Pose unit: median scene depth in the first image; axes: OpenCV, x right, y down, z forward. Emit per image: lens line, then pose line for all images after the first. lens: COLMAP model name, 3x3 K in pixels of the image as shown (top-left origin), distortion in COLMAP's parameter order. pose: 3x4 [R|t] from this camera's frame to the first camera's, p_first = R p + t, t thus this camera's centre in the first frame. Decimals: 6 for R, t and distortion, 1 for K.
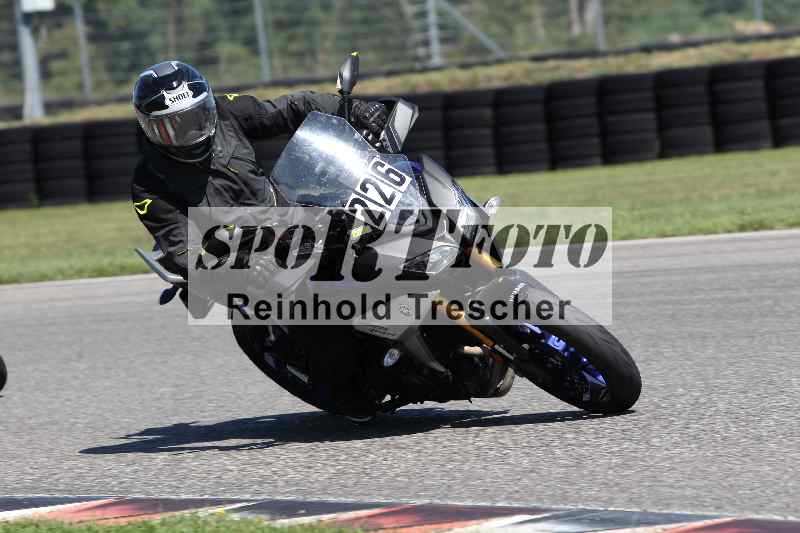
lens RADIAL K [[5572.3, 0, 402.1], [0, 5572.3, 269.1], [0, 0, 1]] dist [-2.422579, 0.000000]
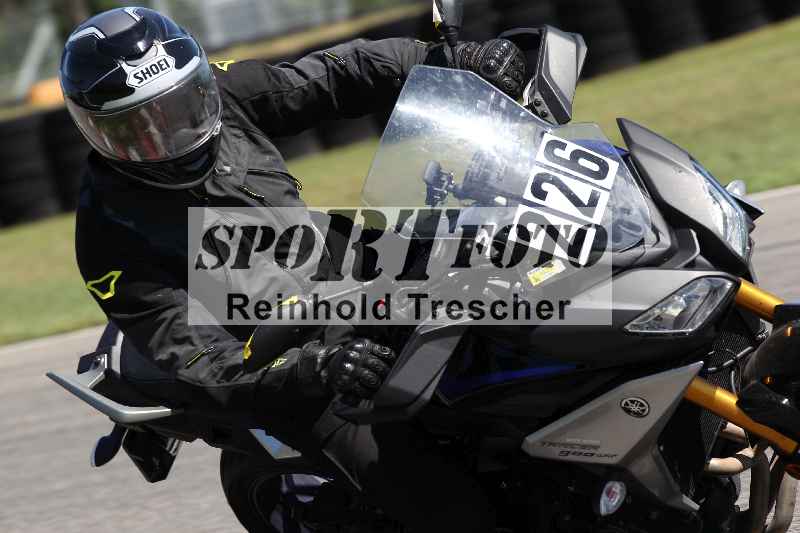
lens RADIAL K [[5884.3, 0, 416.4], [0, 5884.3, 276.6], [0, 0, 1]] dist [4.880106, 0.000000]
pose [[0.984205, -0.134087, 0.115587, -0.084633], [0.135636, 0.990743, -0.005602, -0.004741], [-0.113766, 0.021191, 0.993282, 0.427370]]
